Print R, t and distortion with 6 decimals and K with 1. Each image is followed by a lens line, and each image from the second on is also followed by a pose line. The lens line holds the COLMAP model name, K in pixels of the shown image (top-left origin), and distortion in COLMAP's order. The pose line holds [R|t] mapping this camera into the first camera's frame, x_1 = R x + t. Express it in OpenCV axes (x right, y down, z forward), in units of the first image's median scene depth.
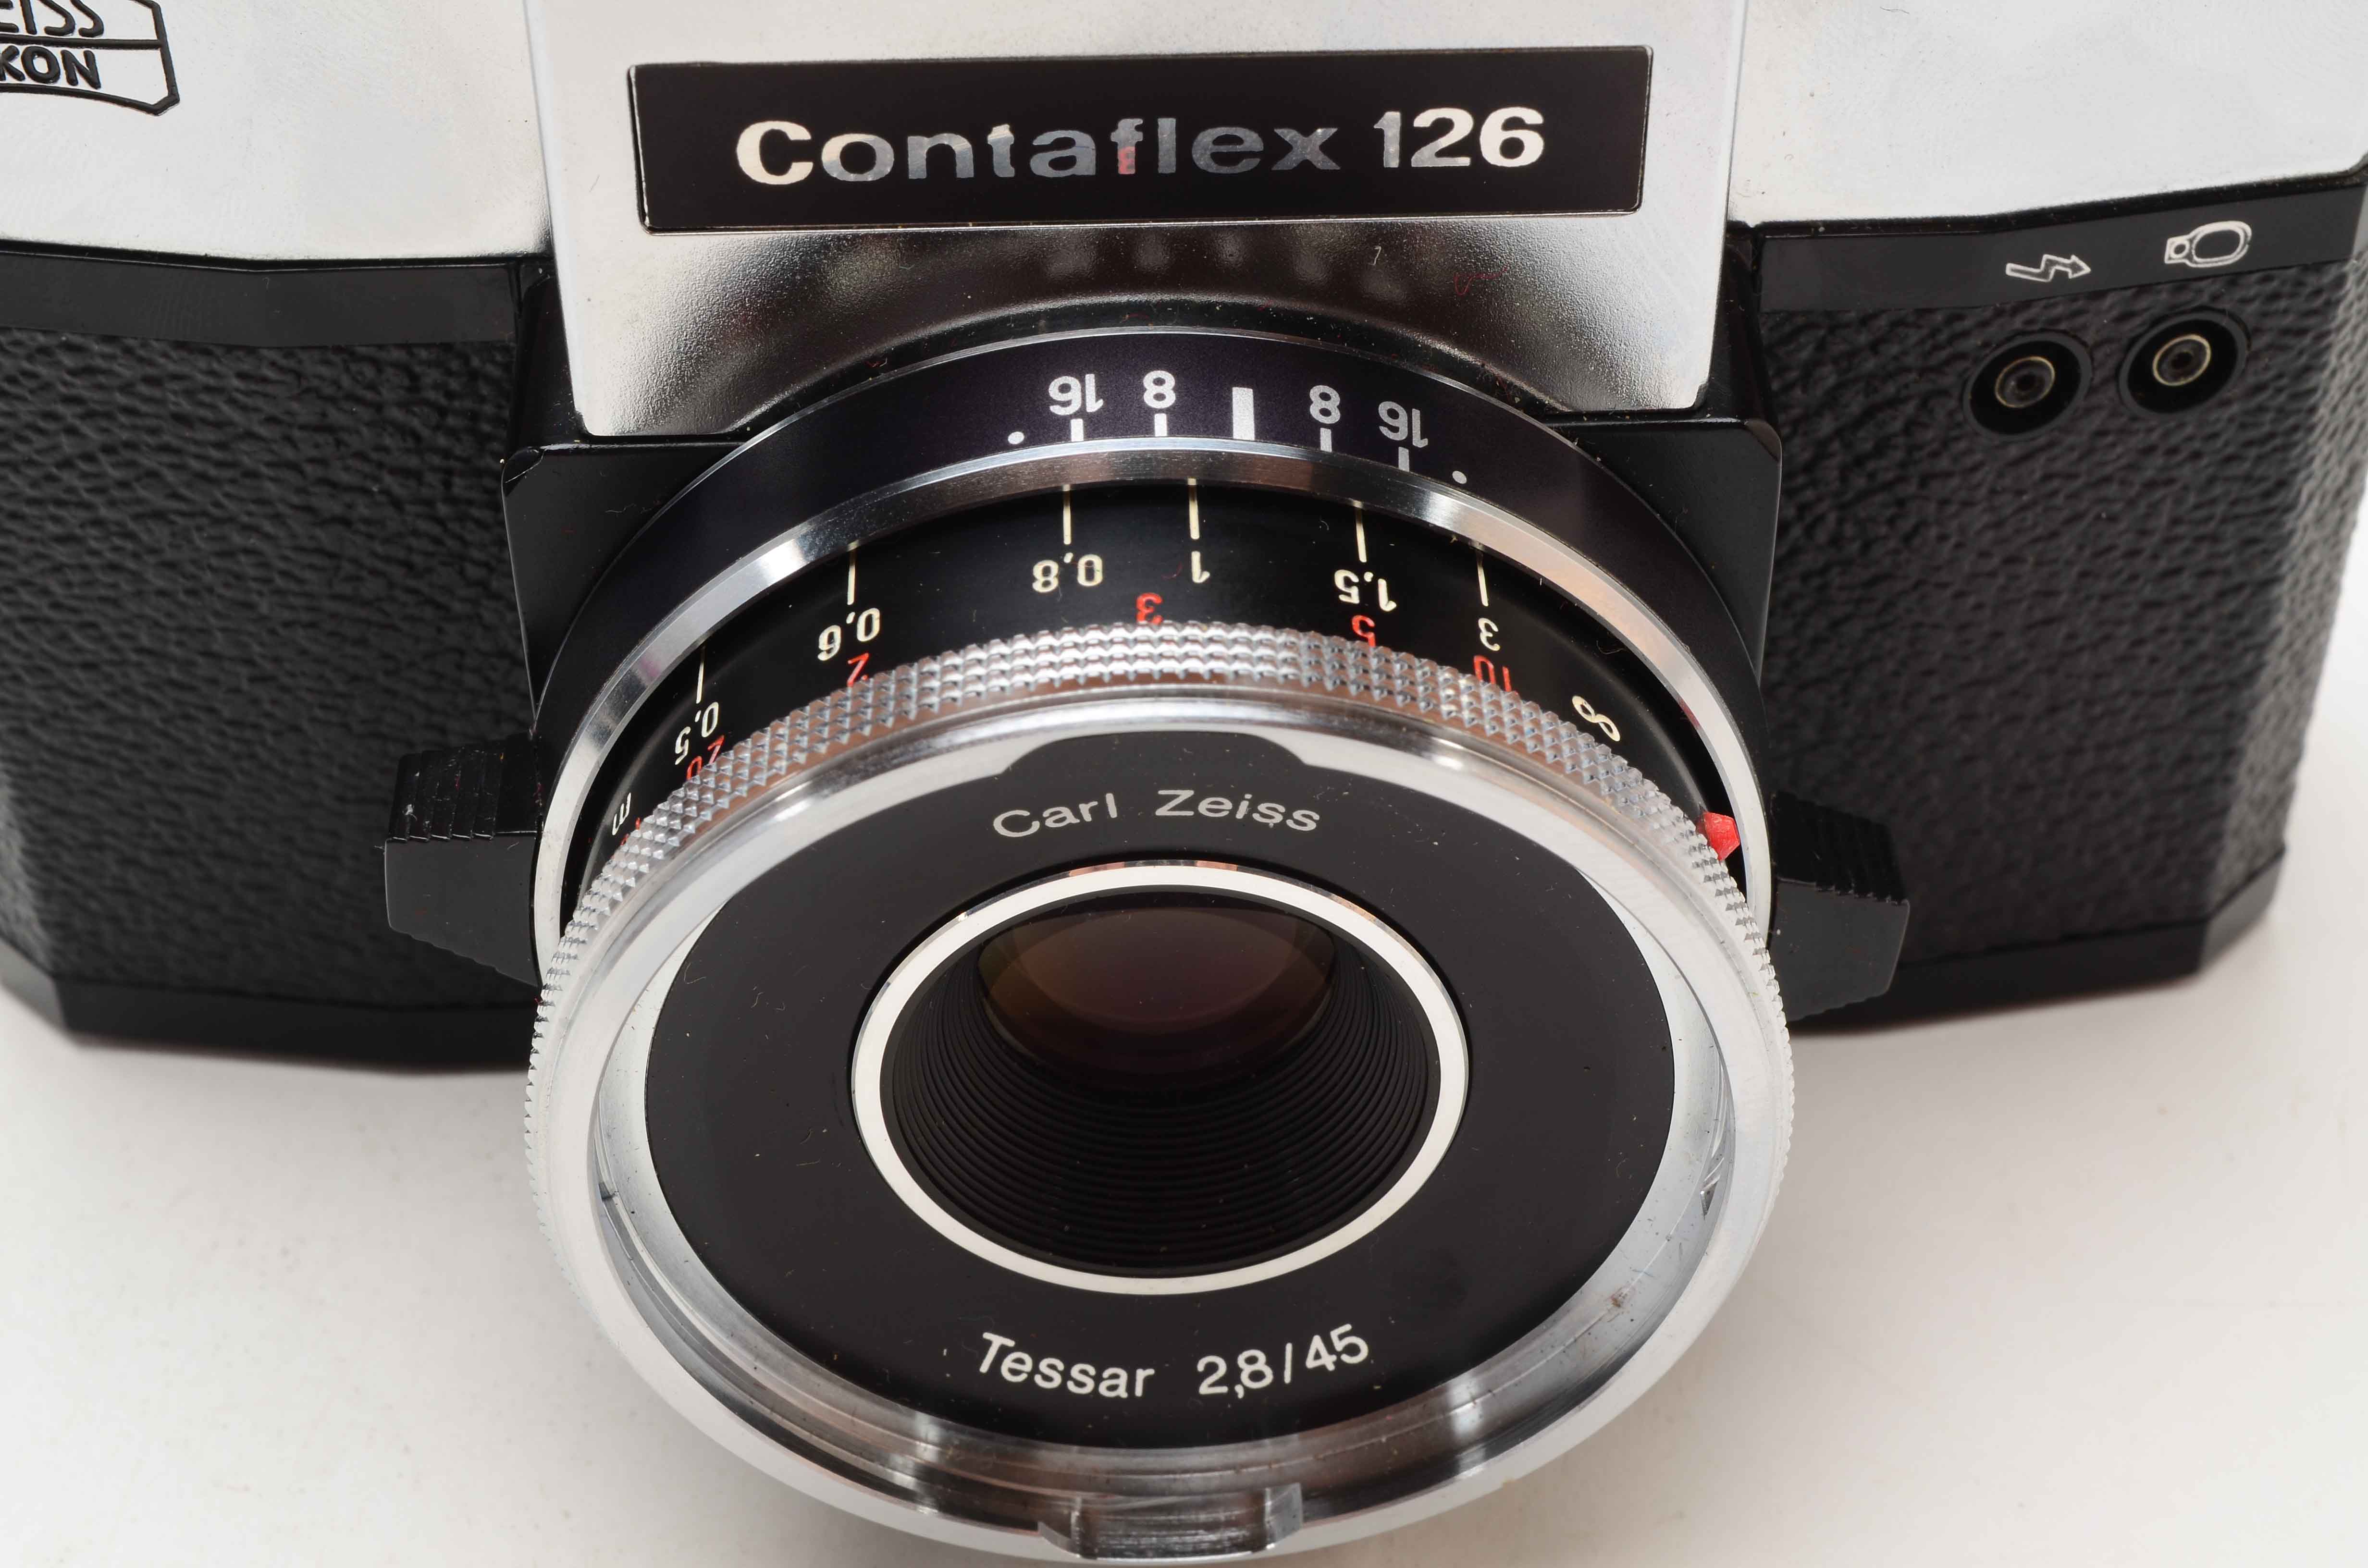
lens RADIAL K [[4288.8, 0, 1177.8], [0, 4288.8, 785.7], [0, 0, 1]] dist [-0.016157, 0.000000]
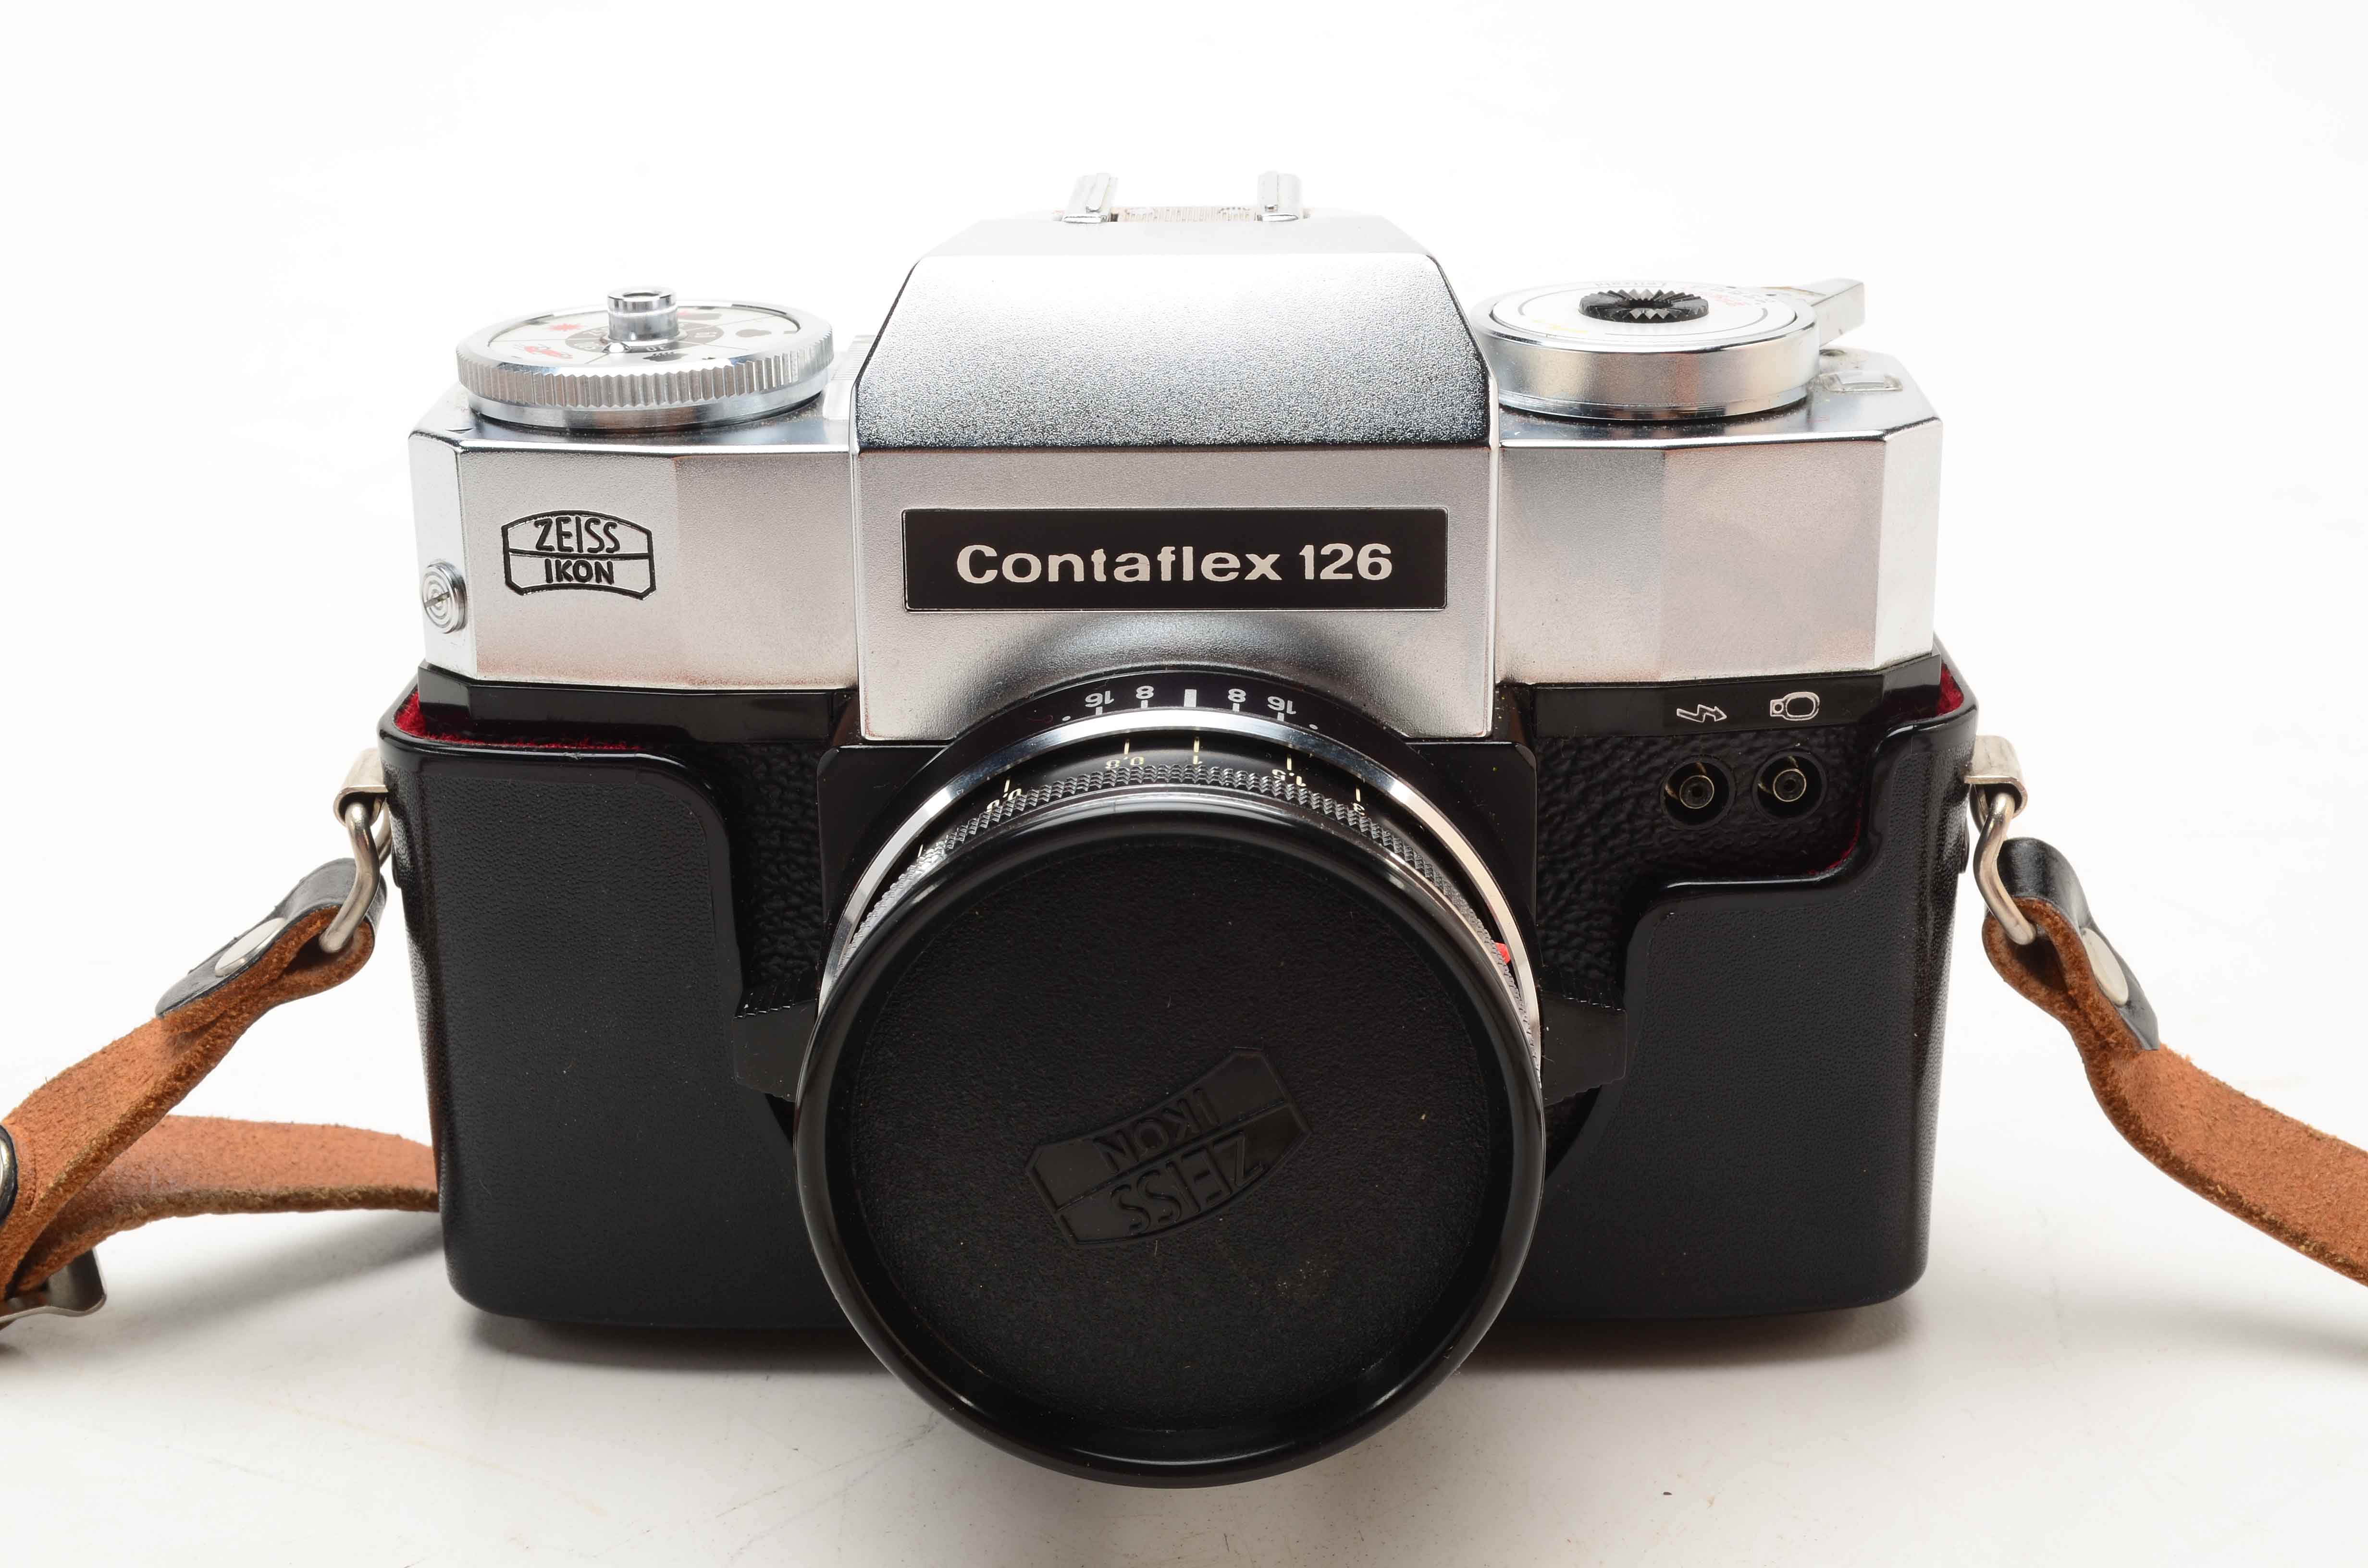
lens RADIAL K [[3763.6, 0, 1189.4], [0, 3763.6, 784.9], [0, 0, 1]] dist [-0.020988, 0.000000]
pose [[0.998397, 0.008924, -0.055896, 0.083838], [-0.031048, 0.912030, -0.408947, 0.562717], [0.047329, 0.410027, 0.910845, -0.413547]]
